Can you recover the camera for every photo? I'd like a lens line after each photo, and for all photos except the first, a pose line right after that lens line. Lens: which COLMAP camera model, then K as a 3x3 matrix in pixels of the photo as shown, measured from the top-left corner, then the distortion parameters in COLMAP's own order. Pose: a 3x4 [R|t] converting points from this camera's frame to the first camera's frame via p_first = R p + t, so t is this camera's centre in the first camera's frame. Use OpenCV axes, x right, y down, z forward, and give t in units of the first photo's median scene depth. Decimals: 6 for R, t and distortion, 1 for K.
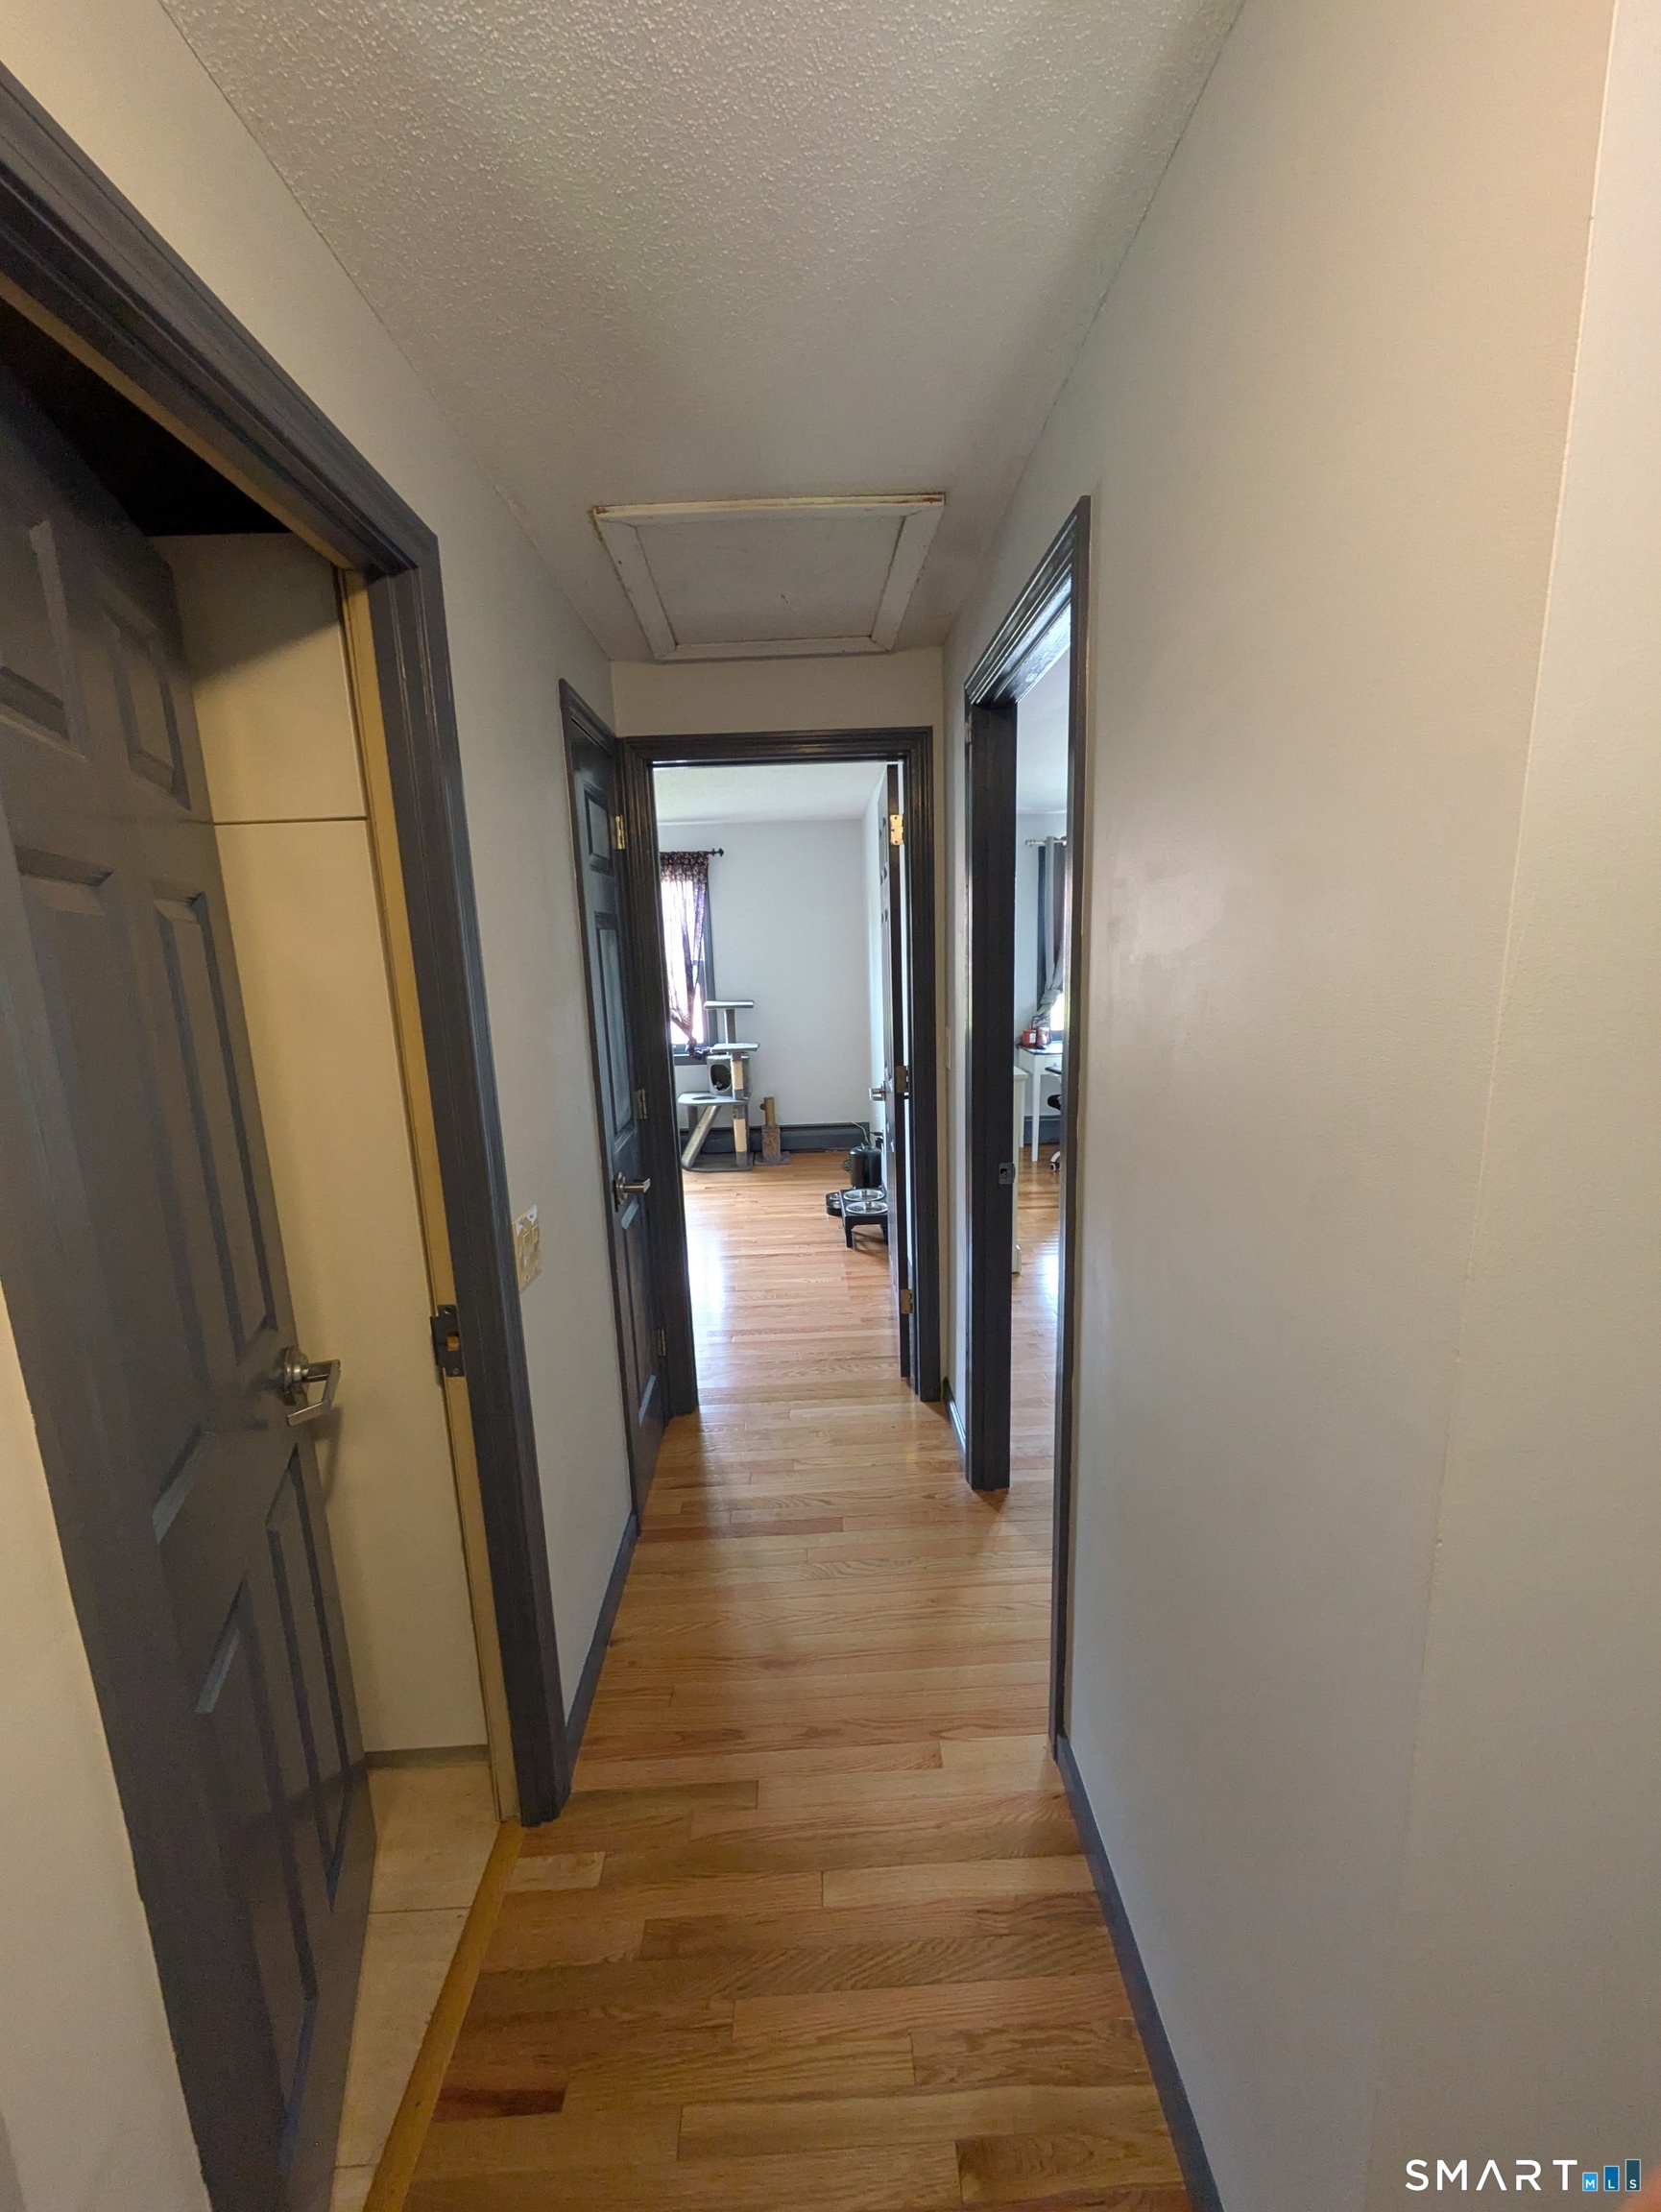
lens RADIAL K [[882.5, 0, 833.5], [0, 882.5, 1103.3], [0, 0, 1]] dist [-0.001713, 0.000098]
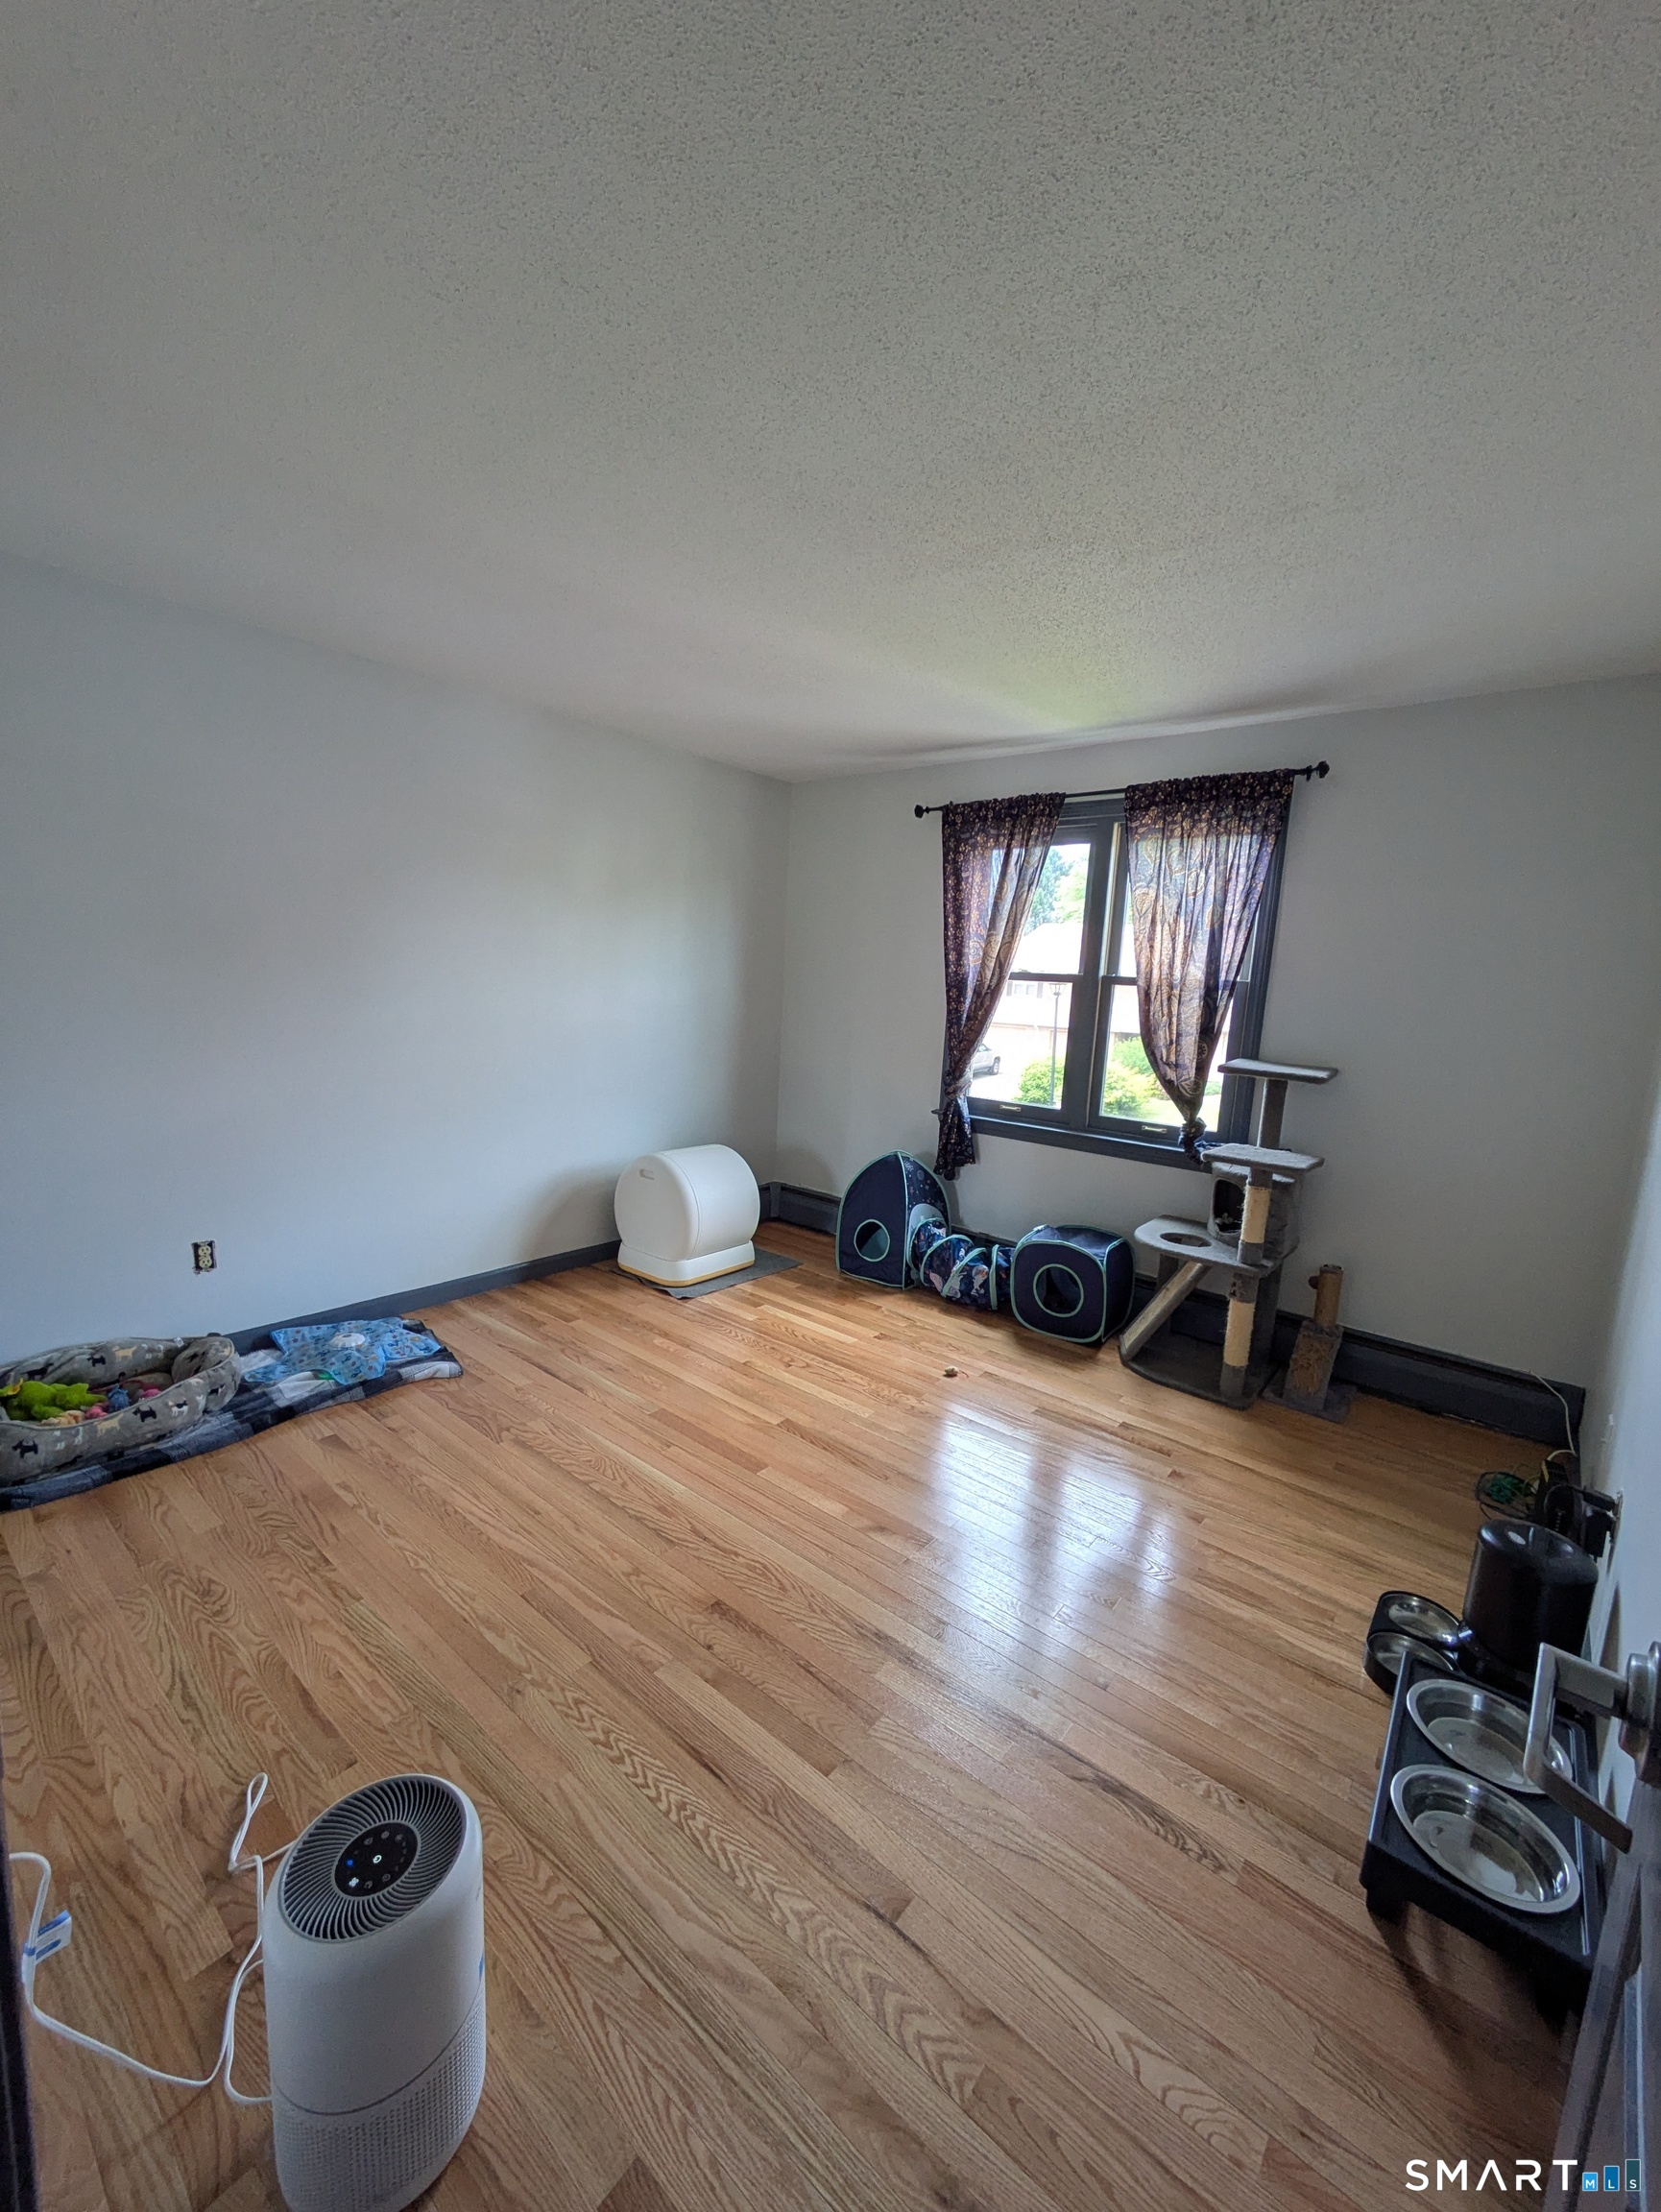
lens RADIAL K [[882.5, 0, 829.0], [0, 882.5, 1111.5], [0, 0, 1]] dist [-0.001713, 0.000098]
pose [[0.749965, 0.177822, -0.637127, 0.015506], [-0.199828, 0.979092, 0.038046, -0.057554], [0.630572, 0.098783, 0.769819, 0.454919]]
